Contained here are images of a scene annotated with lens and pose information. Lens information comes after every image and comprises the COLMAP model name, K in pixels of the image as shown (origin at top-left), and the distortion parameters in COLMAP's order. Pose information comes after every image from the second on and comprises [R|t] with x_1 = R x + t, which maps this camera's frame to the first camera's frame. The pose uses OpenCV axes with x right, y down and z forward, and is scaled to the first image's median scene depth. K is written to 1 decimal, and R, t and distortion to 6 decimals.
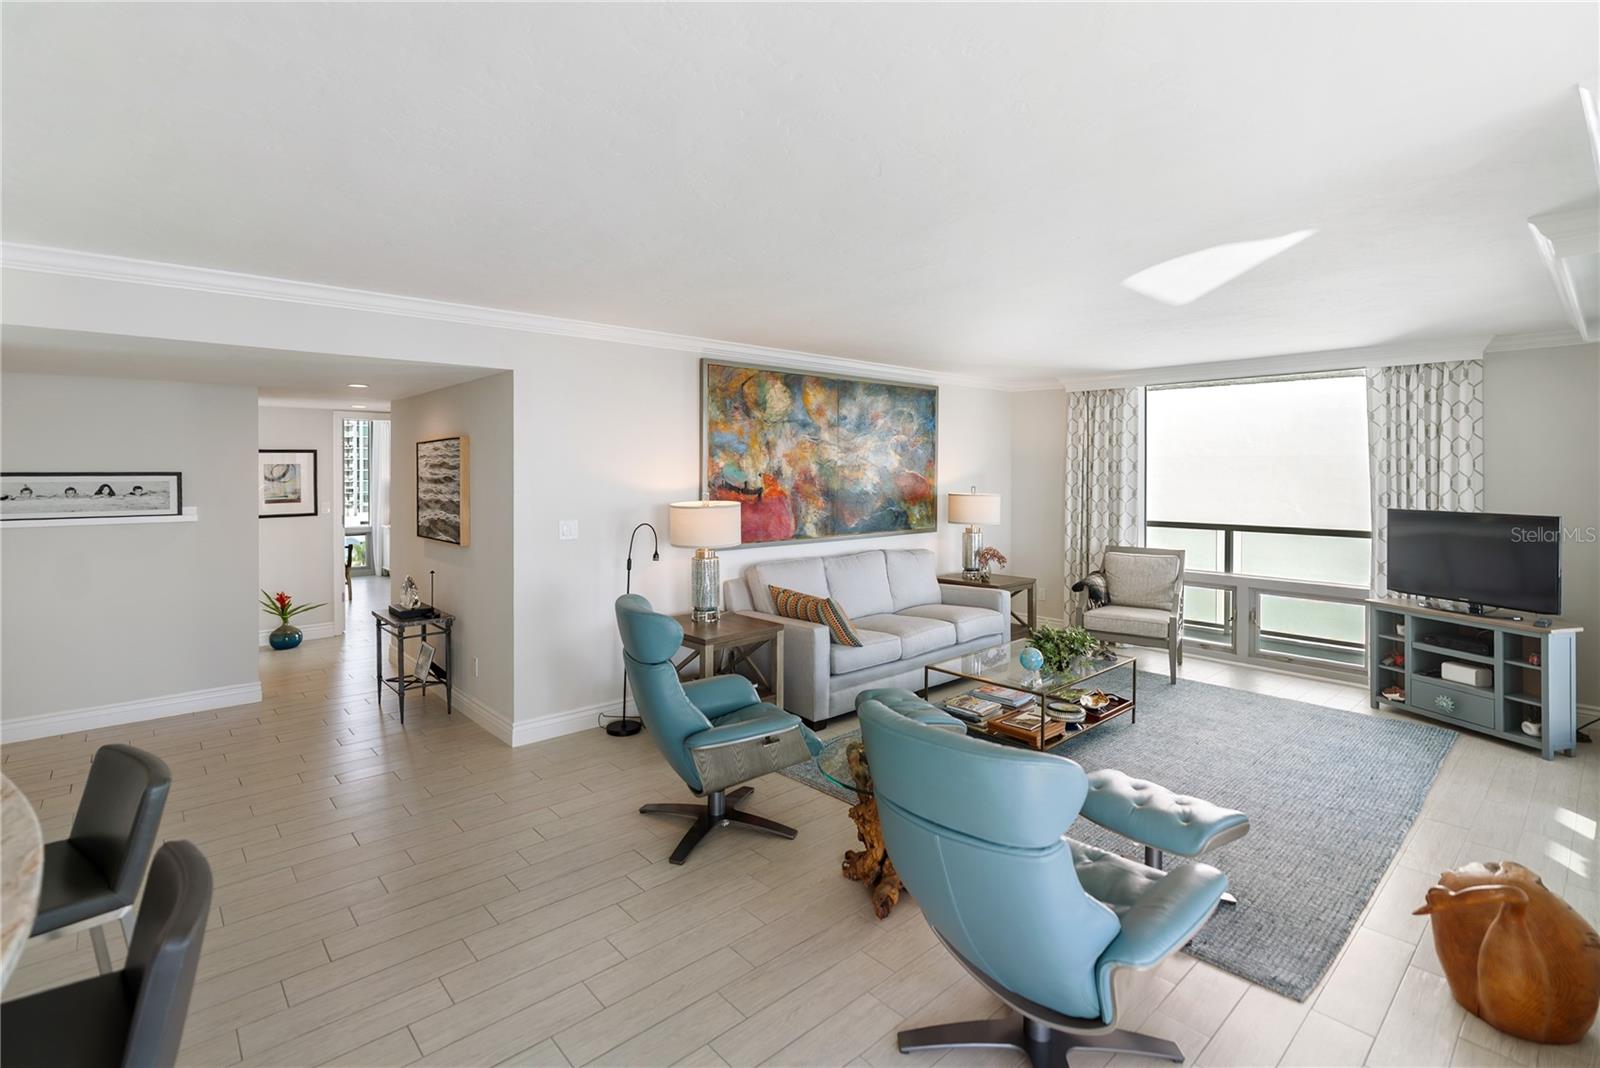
lens RADIAL K [[750.0, 0, 789.3], [0, 750.0, 474.1], [0, 0, 1]] dist [-0.005340, 0.003584]
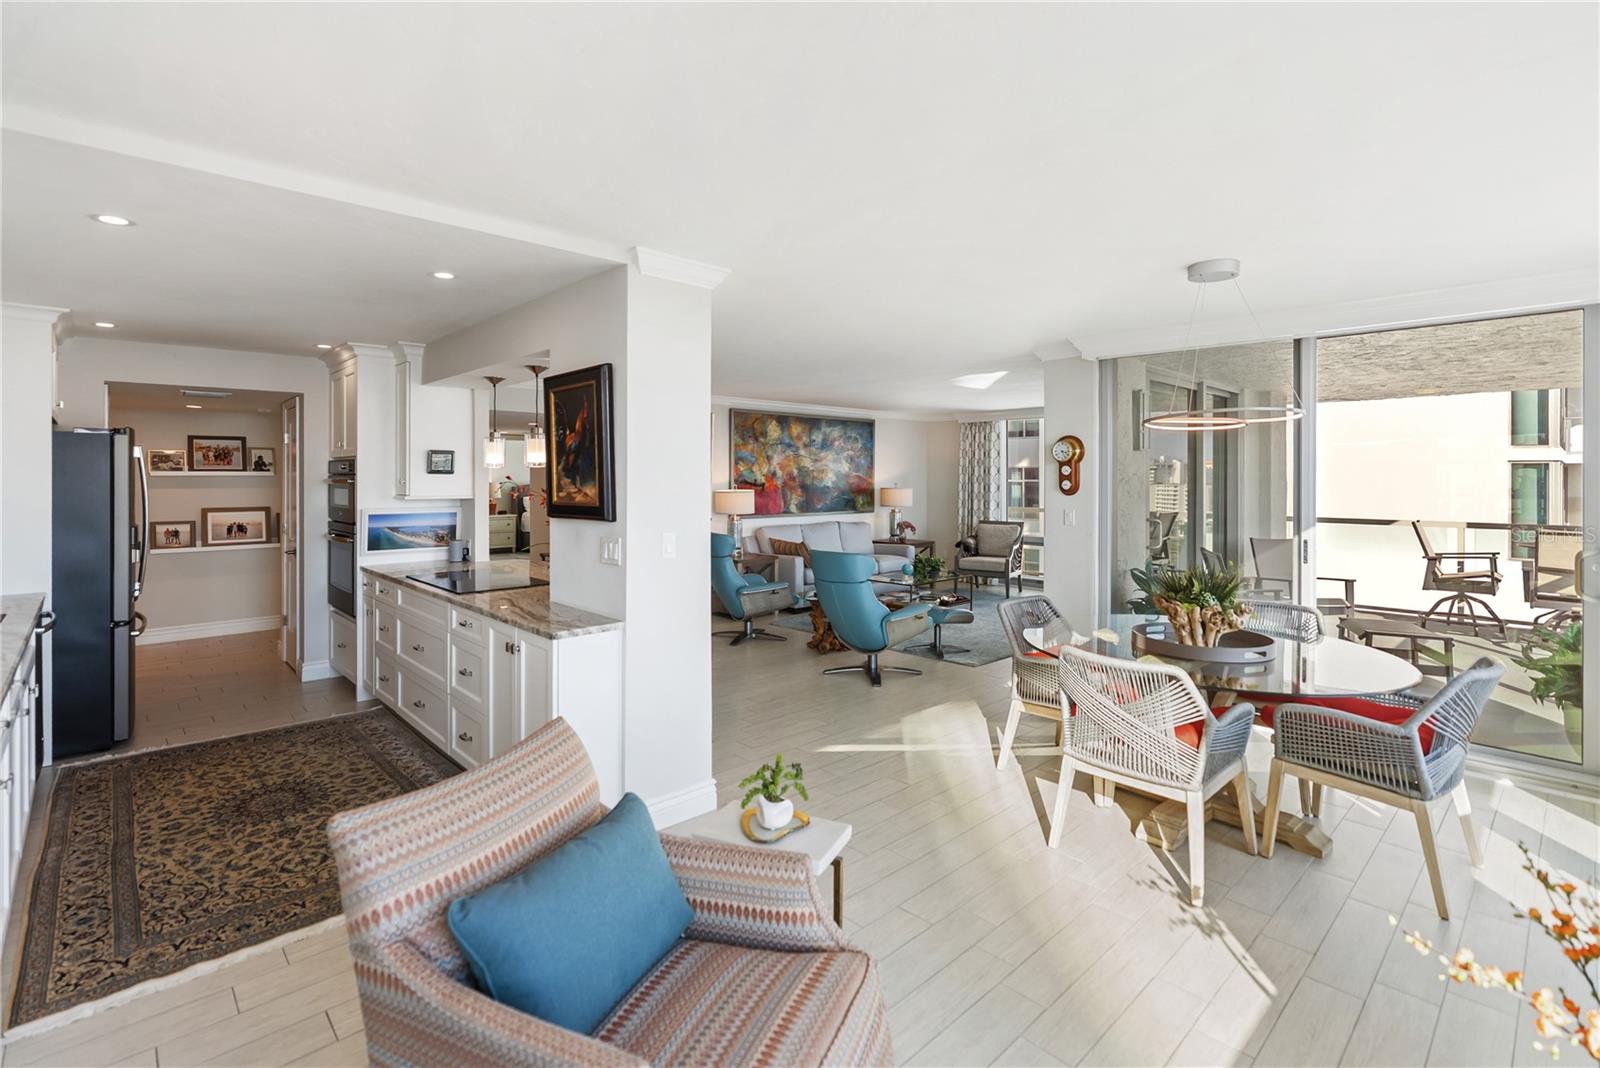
lens RADIAL K [[750.0, 0, 792.6], [0, 750.0, 476.4], [0, 0, 1]] dist [-0.005340, 0.003584]
pose [[0.999702, -0.000758, 0.024387, -0.014614], [0.000900, 0.999983, -0.005823, 0.013373], [-0.024383, 0.005843, 0.999686, -0.703167]]
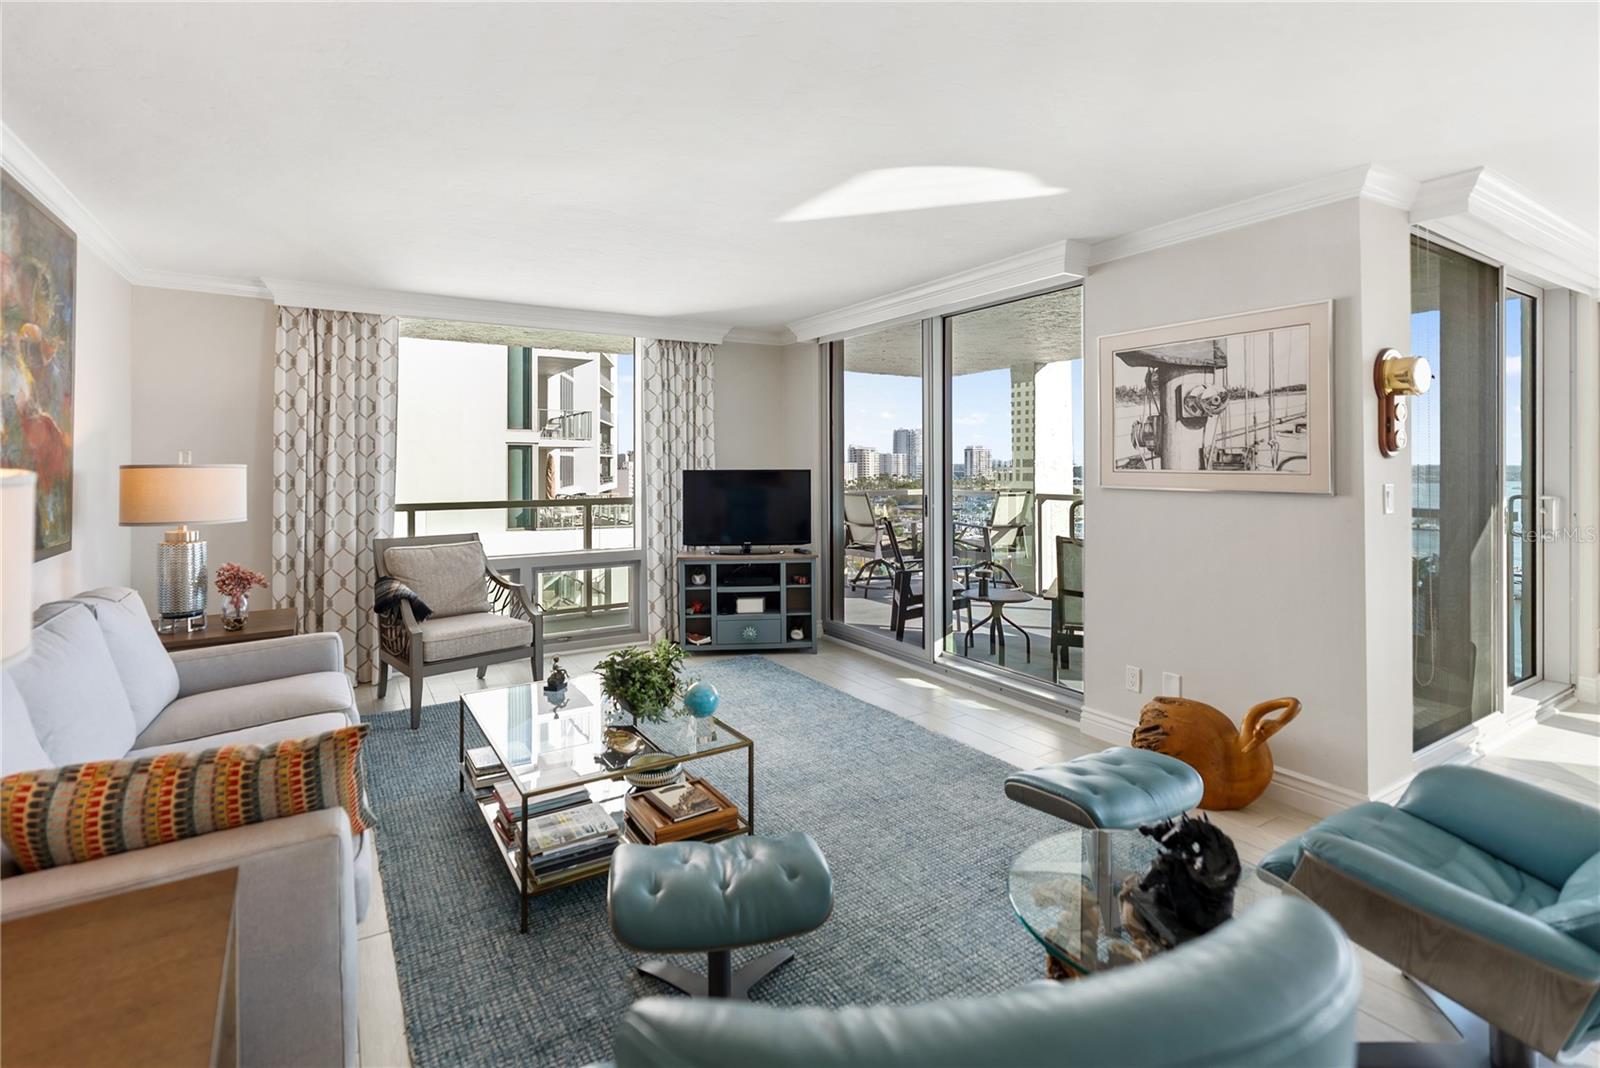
lens RADIAL K [[750.0, 0, 789.4], [0, 750.0, 459.2], [0, 0, 1]] dist [-0.005340, 0.003584]
pose [[0.169905, 0.001376, 0.985459, -0.223235], [0.008220, 0.999962, -0.002813, 0.032554], [-0.985426, 0.008579, 0.169888, 0.615821]]
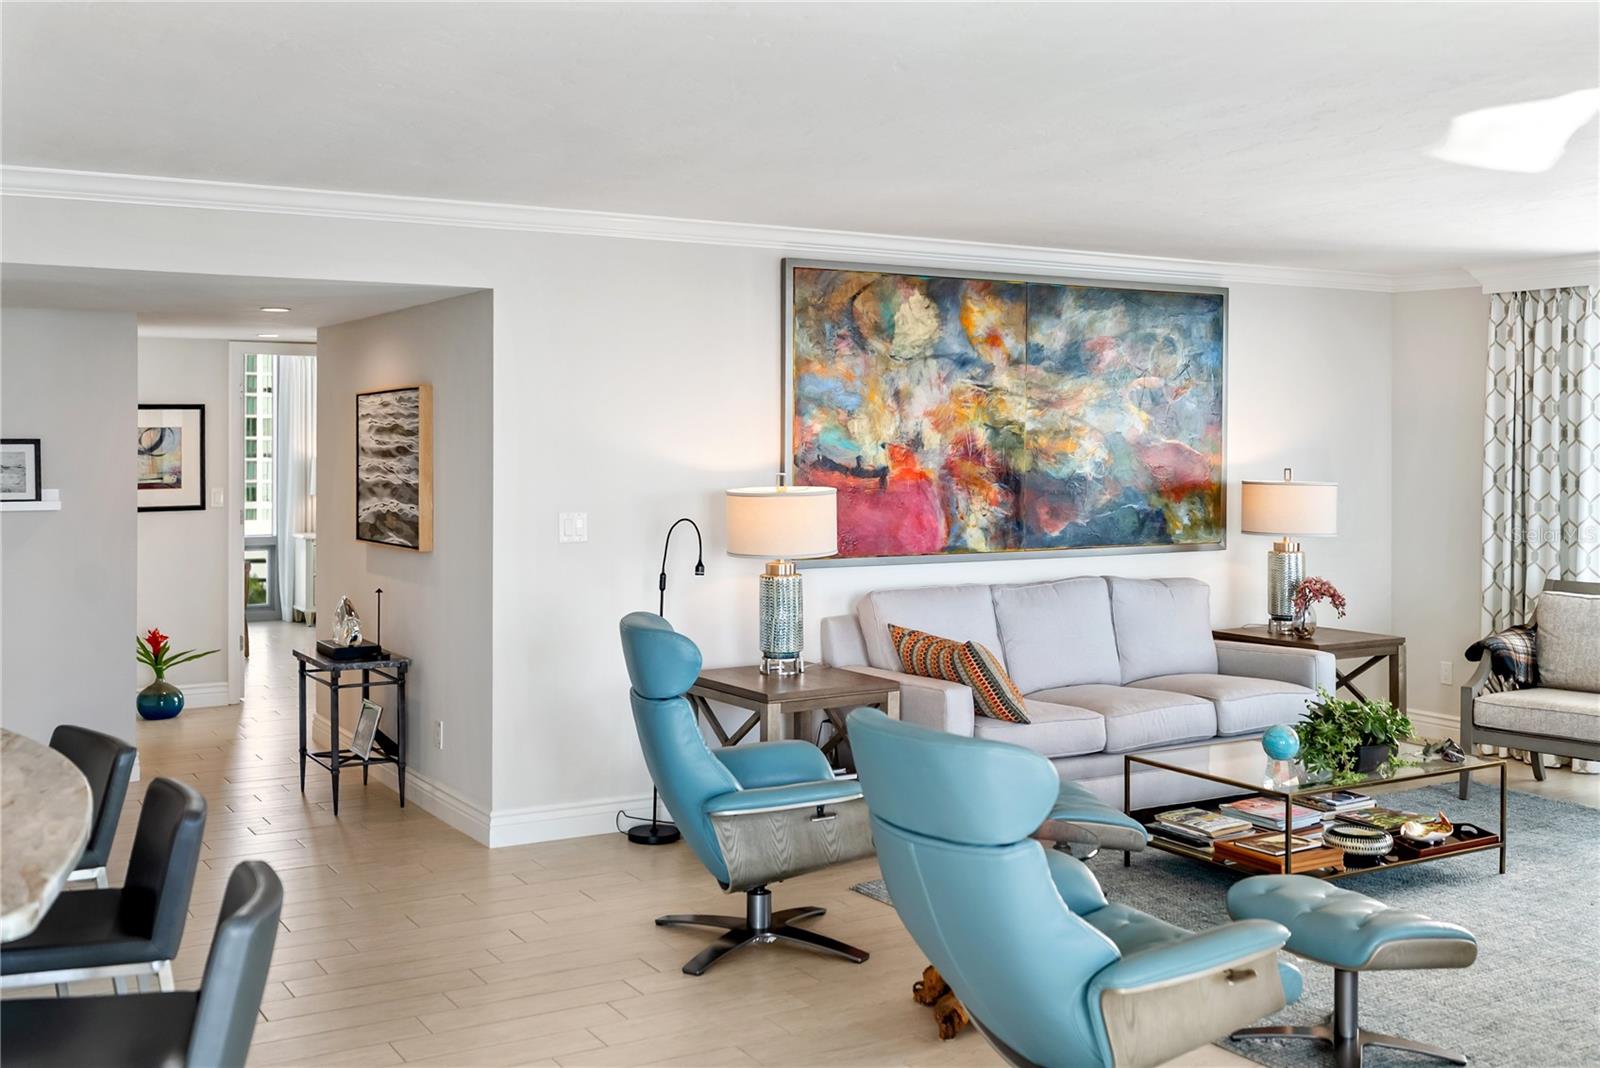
lens RADIAL K [[1622.5, 0, 784.9], [0, 1622.5, 434.1], [0, 0, 1]] dist [0.011572, 0.000000]
pose [[0.981042, 0.001197, -0.193793, 0.137210], [-0.002956, 0.999957, -0.008791, 0.003537], [0.193774, 0.009197, 0.981003, -0.303919]]
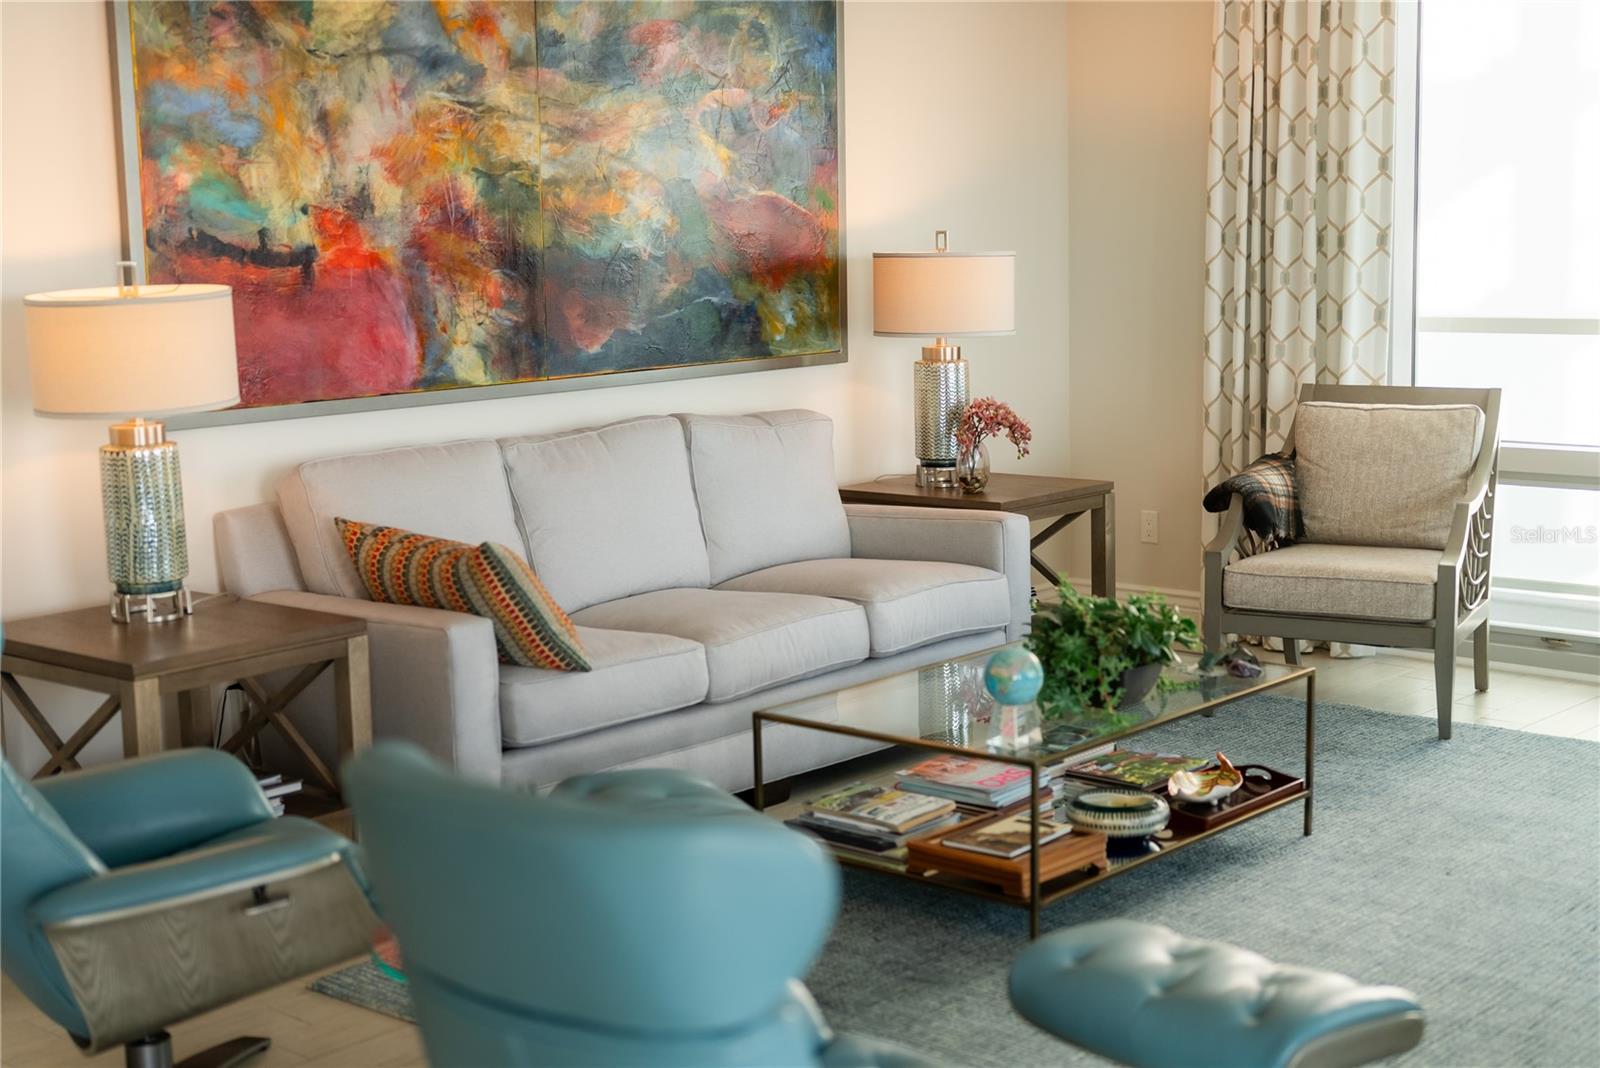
lens RADIAL K [[2231.4, 0, 788.4], [0, 2231.4, 536.4], [0, 0, 1]] dist [0.011627, 0.000000]
pose [[0.994505, -0.039112, 0.097105, 0.078219], [0.025222, 0.989781, 0.140351, 0.011538], [-0.101602, -0.137131, 0.985329, -0.069770]]
